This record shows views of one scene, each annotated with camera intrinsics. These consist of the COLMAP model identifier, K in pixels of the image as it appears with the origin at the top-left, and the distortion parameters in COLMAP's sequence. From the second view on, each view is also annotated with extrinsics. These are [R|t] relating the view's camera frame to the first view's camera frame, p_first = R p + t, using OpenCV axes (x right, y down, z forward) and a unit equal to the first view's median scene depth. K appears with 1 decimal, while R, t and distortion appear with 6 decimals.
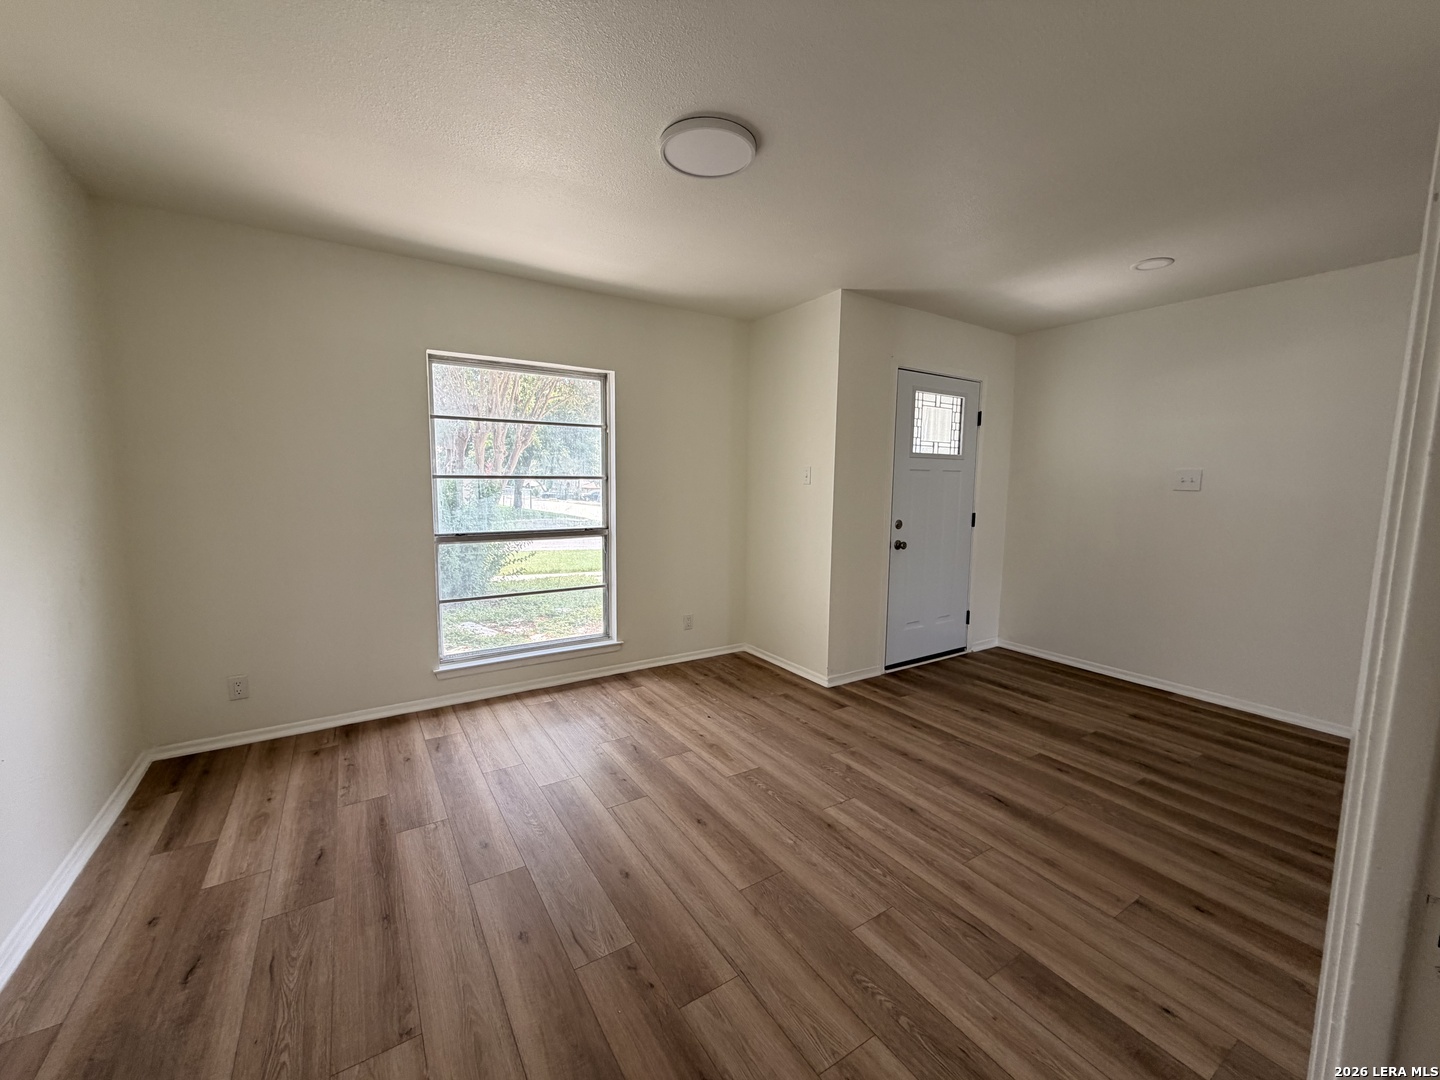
lens RADIAL K [[575.8, 0, 716.9], [0, 575.8, 539.3], [0, 0, 1]] dist [0.000090, -0.000318]
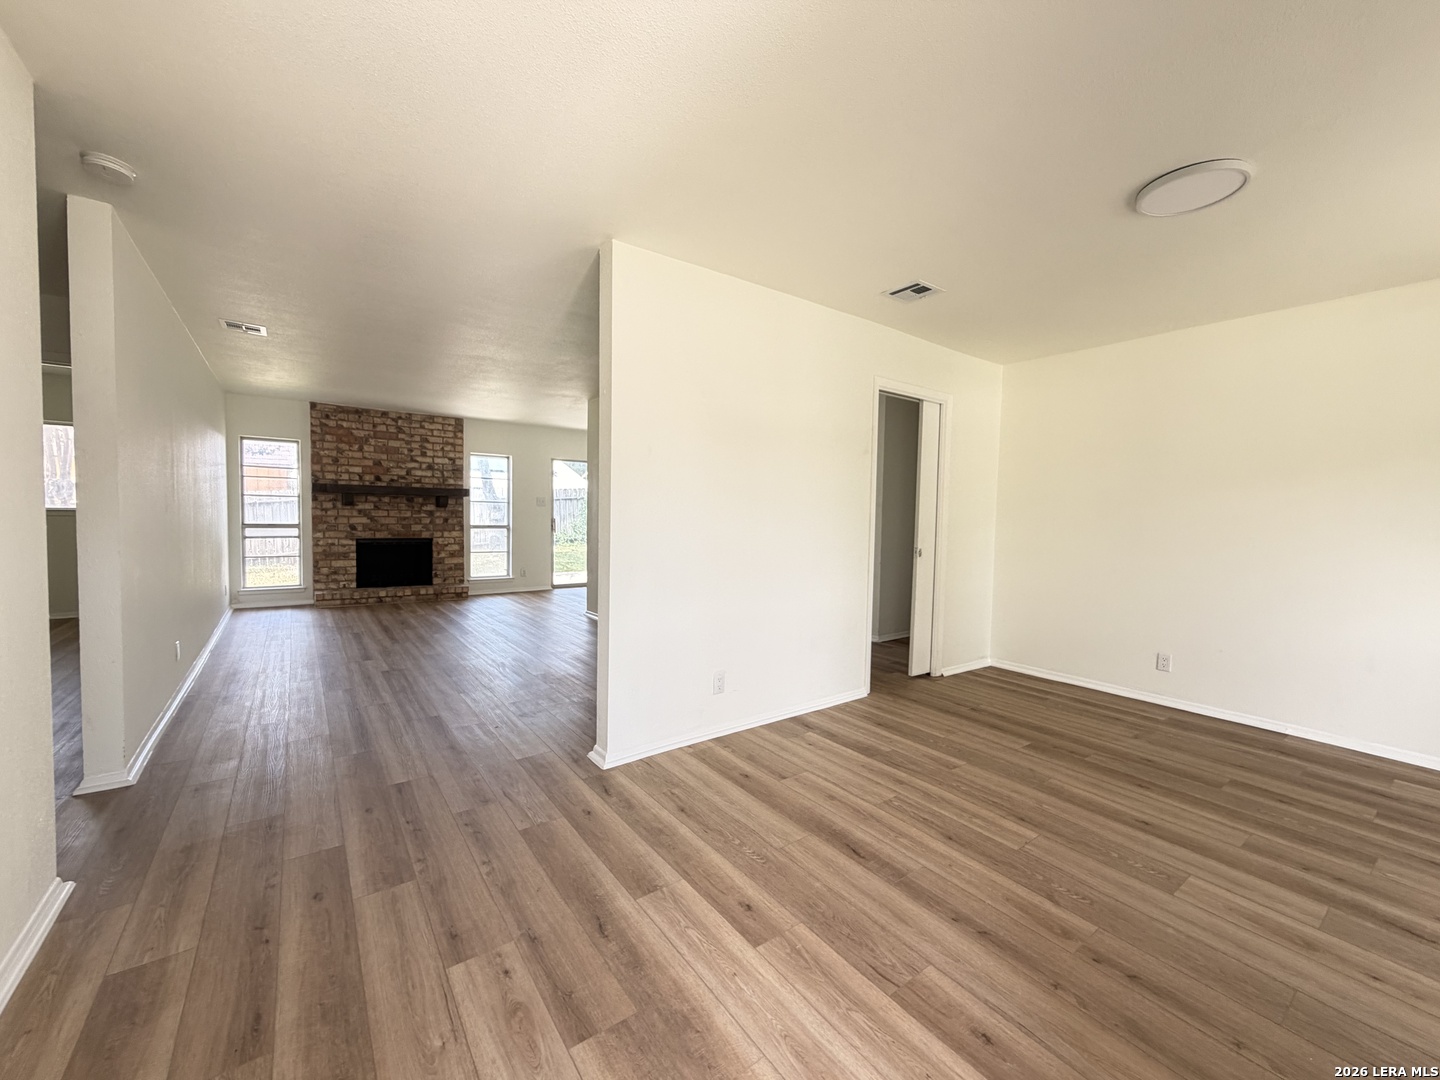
lens RADIAL K [[576.5, 0, 714.6], [0, 576.5, 539.7], [0, 0, 1]] dist [0.000800, 0.000314]
pose [[-0.998167, -0.028307, -0.053500, 0.551340], [-0.036097, 0.987910, 0.150768, -0.099508], [0.048585, 0.152423, -0.987120, 1.286944]]
